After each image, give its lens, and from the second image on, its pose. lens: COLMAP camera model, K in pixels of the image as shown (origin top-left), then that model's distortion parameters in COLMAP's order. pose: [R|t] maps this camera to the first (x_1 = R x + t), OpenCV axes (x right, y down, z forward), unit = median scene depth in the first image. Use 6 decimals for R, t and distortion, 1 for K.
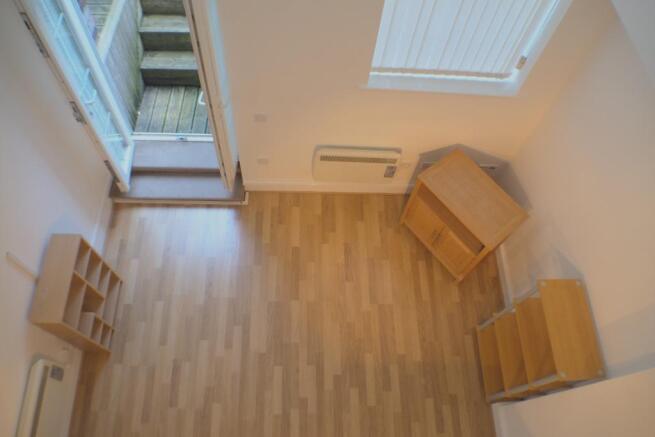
lens RADIAL K [[448.2, 0, 327.5], [0, 448.2, 218.5], [0, 0, 1]] dist [-0.134023, 0.044367]
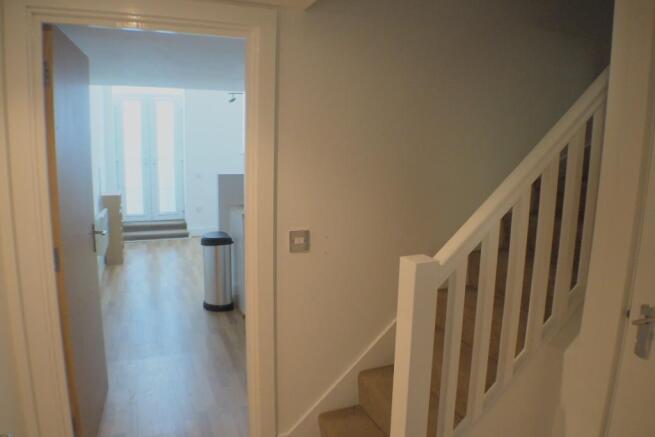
lens RADIAL K [[448.2, 0, 327.5], [0, 448.2, 218.5], [0, 0, 1]] dist [-0.134023, 0.044367]
pose [[0.931373, -0.111805, 0.346475, -0.303103], [0.339275, 0.611728, -0.714619, 1.504555], [-0.132051, 0.783127, 0.607679, -0.224074]]
